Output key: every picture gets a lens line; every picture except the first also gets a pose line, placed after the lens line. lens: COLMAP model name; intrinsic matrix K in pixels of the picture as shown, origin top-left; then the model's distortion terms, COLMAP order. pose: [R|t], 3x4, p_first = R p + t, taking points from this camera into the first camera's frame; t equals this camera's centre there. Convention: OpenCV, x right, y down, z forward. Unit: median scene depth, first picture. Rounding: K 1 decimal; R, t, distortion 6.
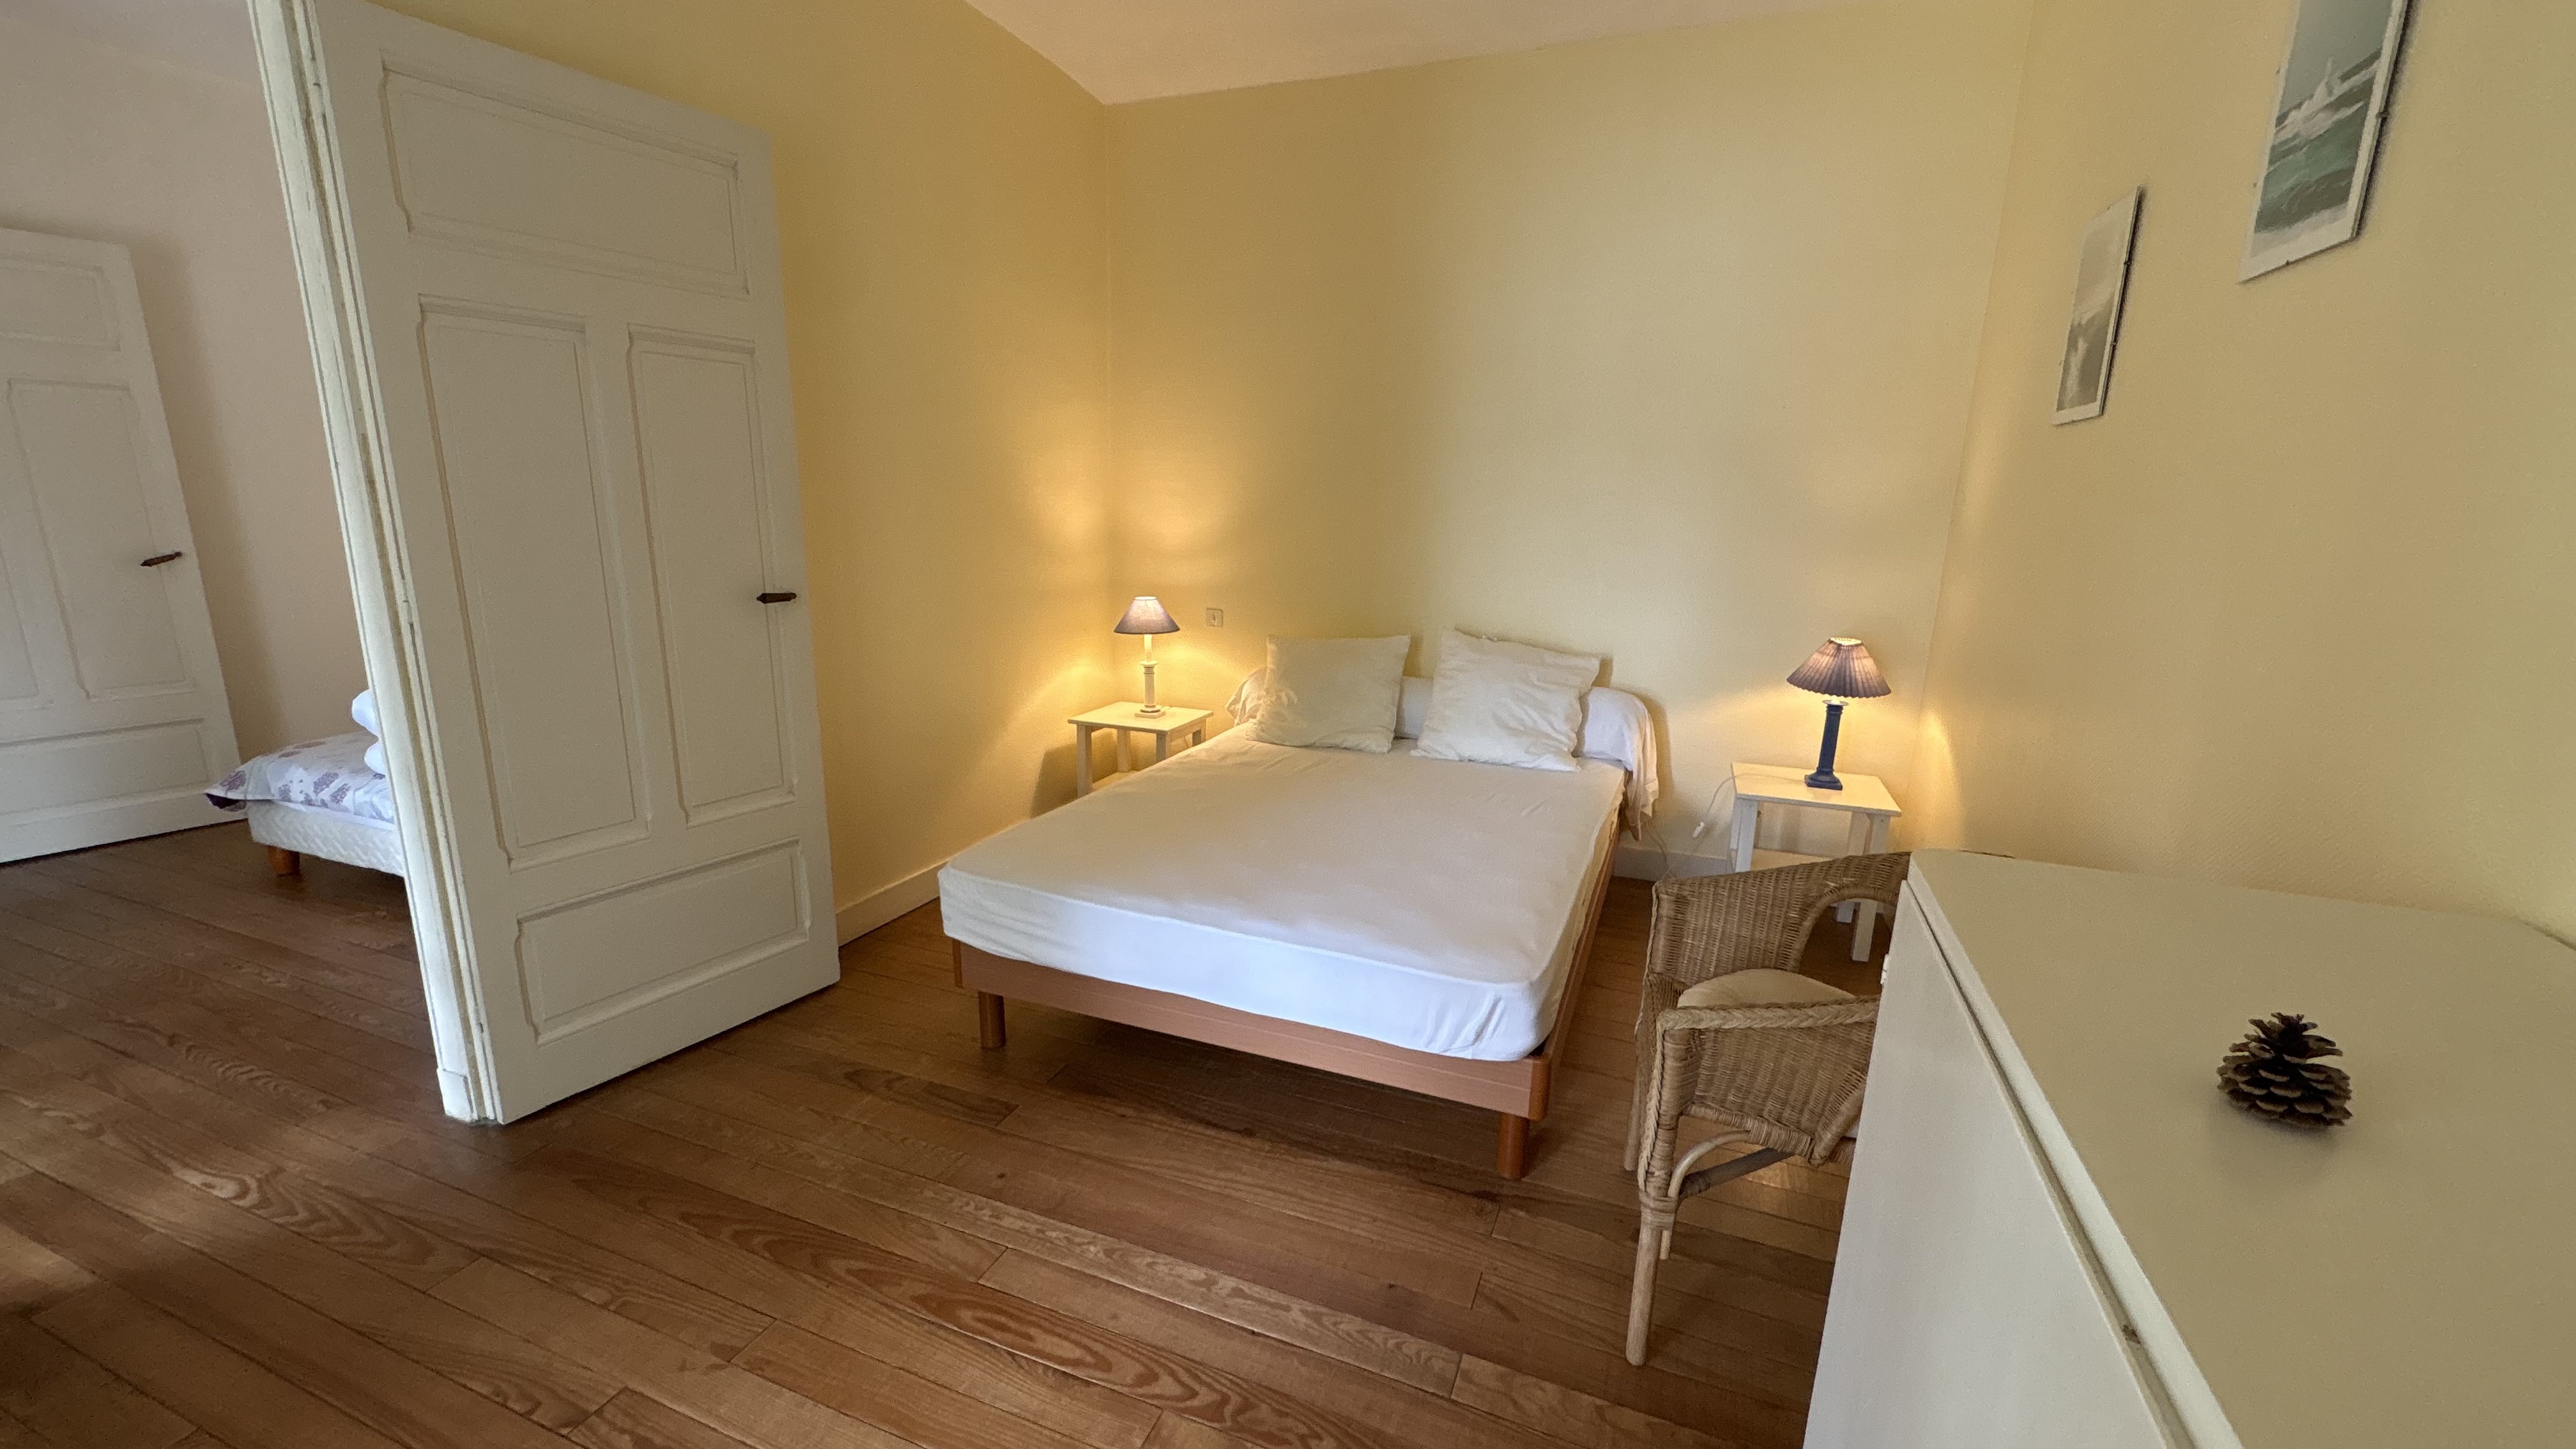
lens RADIAL K [[1000.0, 0, 1288.0], [0, 1000.0, 724.5], [0, 0, 1]] dist [0.001127, 0.000084]
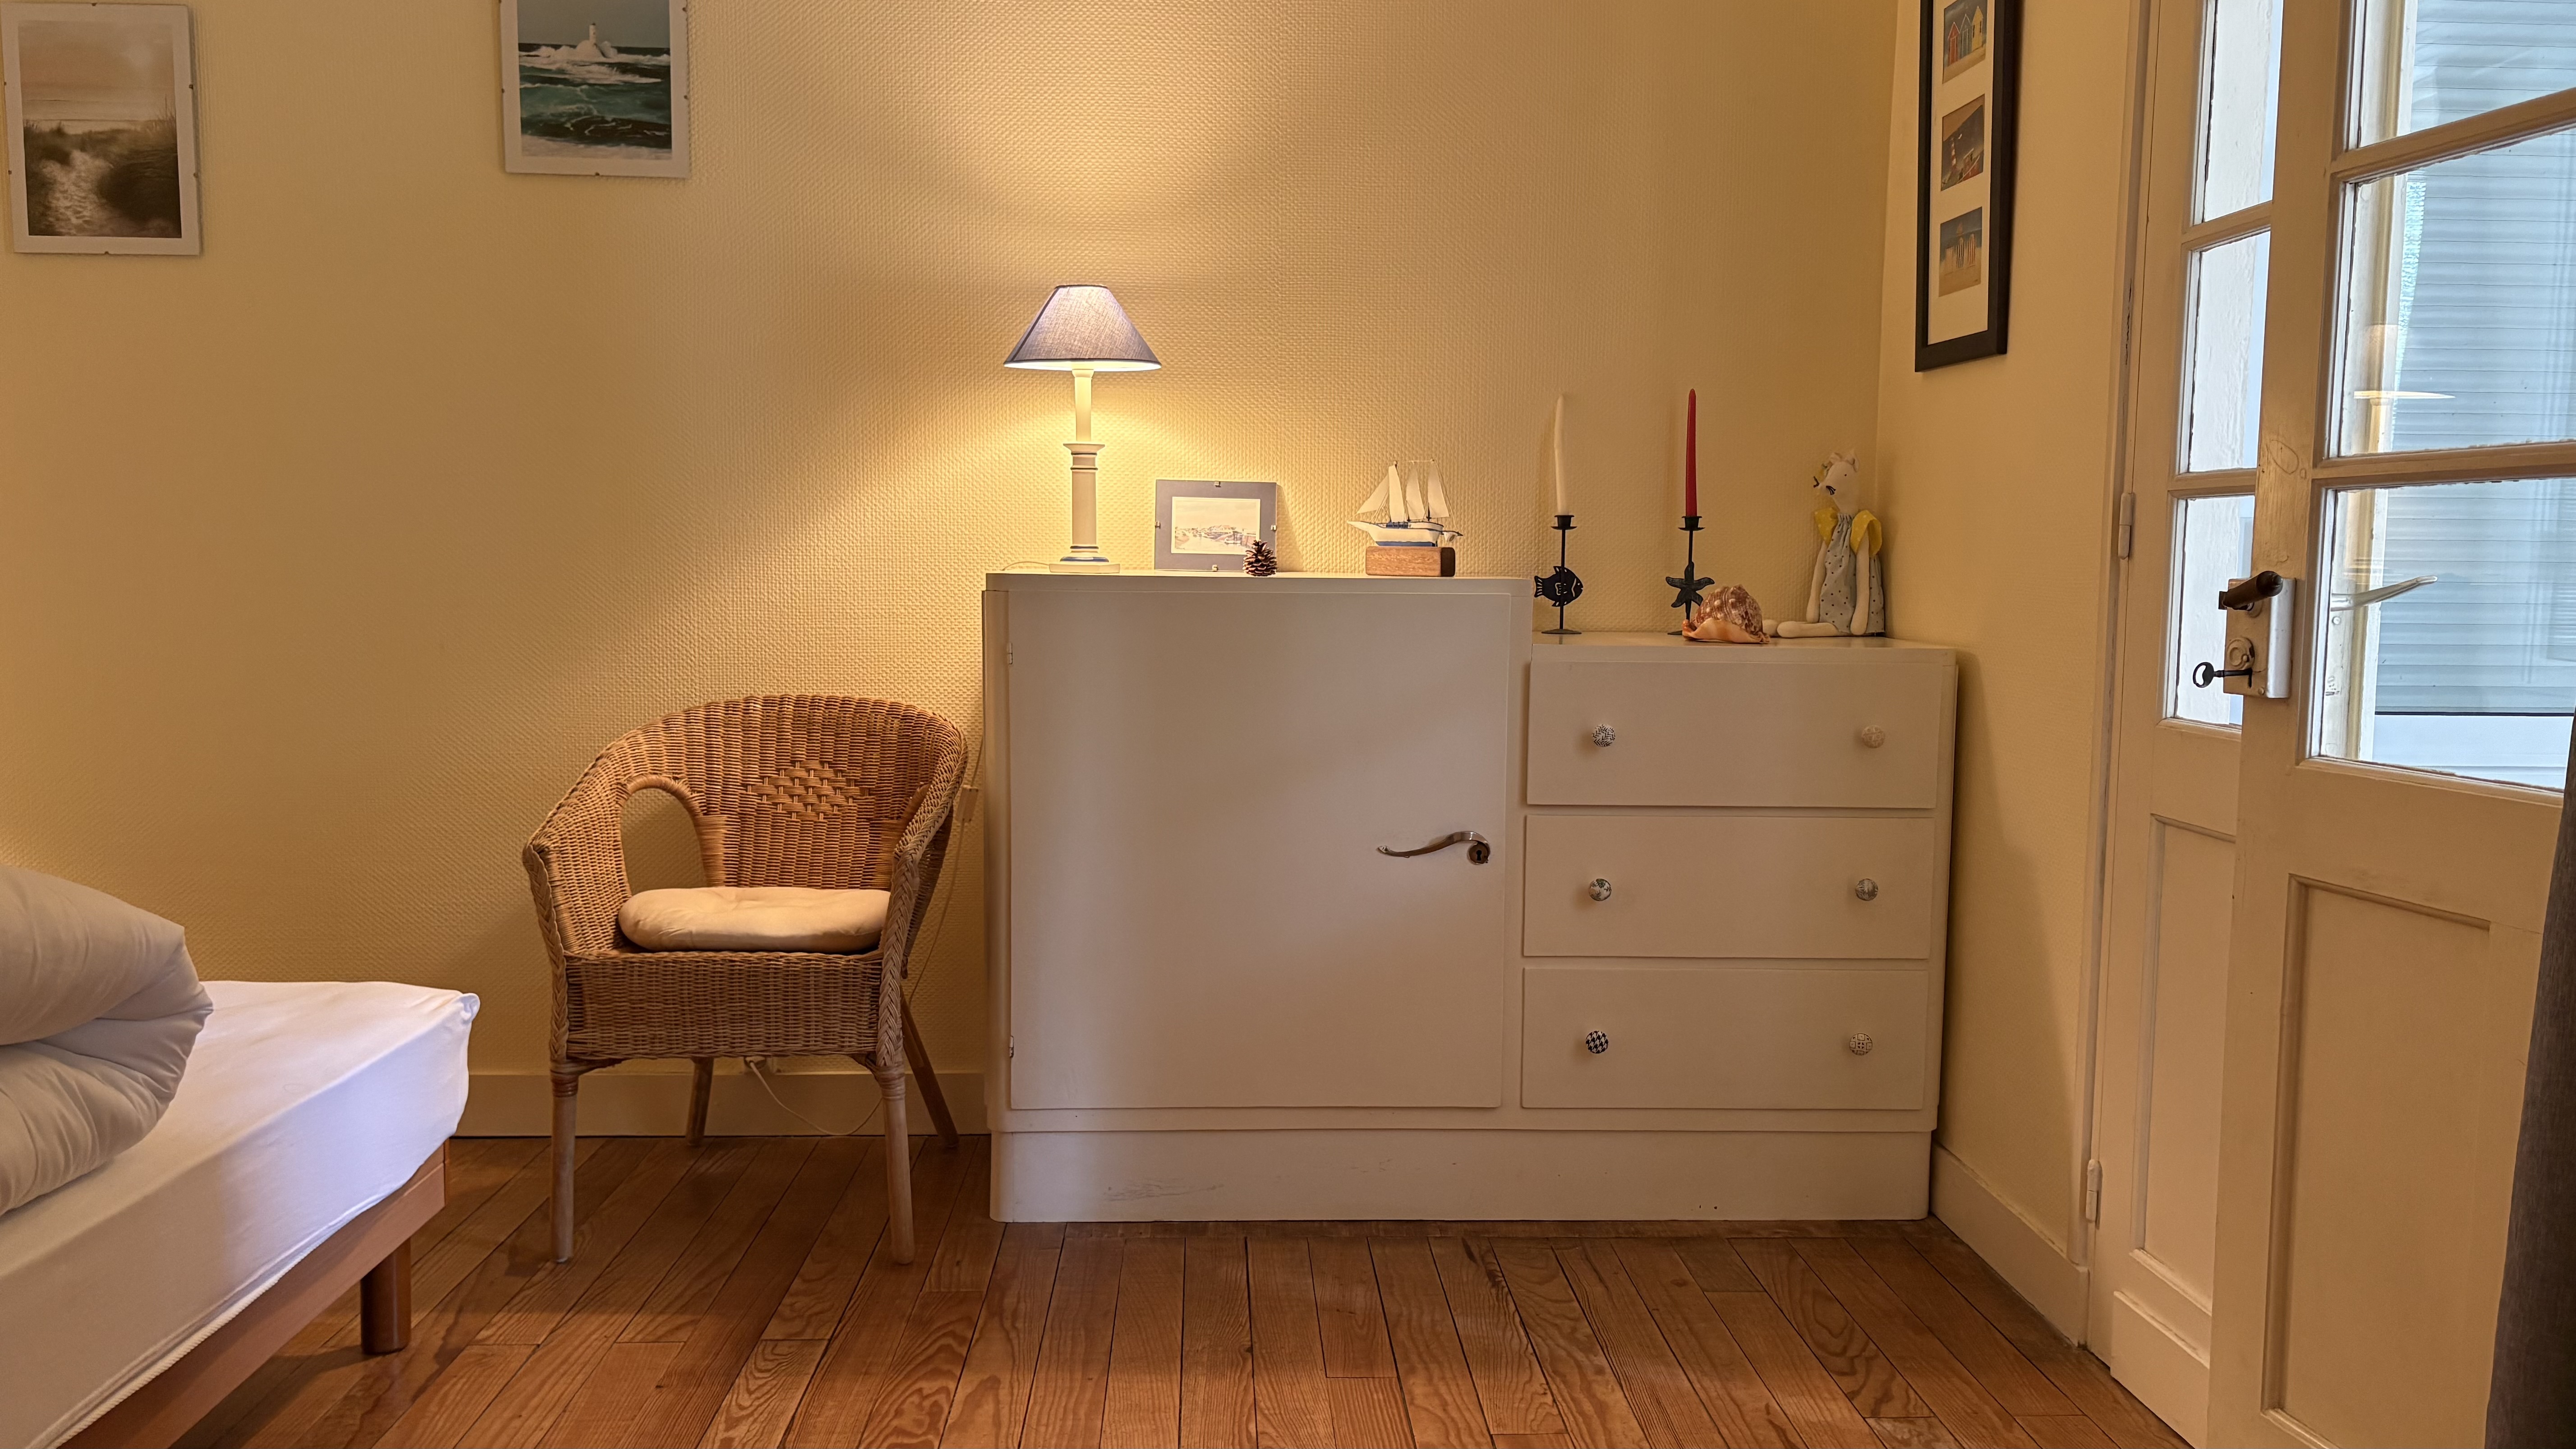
lens RADIAL K [[1889.5, 0, 1288.0], [0, 1889.5, 724.5], [0, 0, 1]] dist [-0.002961, -0.001092]
pose [[-0.406267, -0.107937, 0.907357, -1.308521], [0.190586, 0.961150, 0.199671, -0.077099], [-0.893658, 0.254049, -0.369912, 1.029106]]
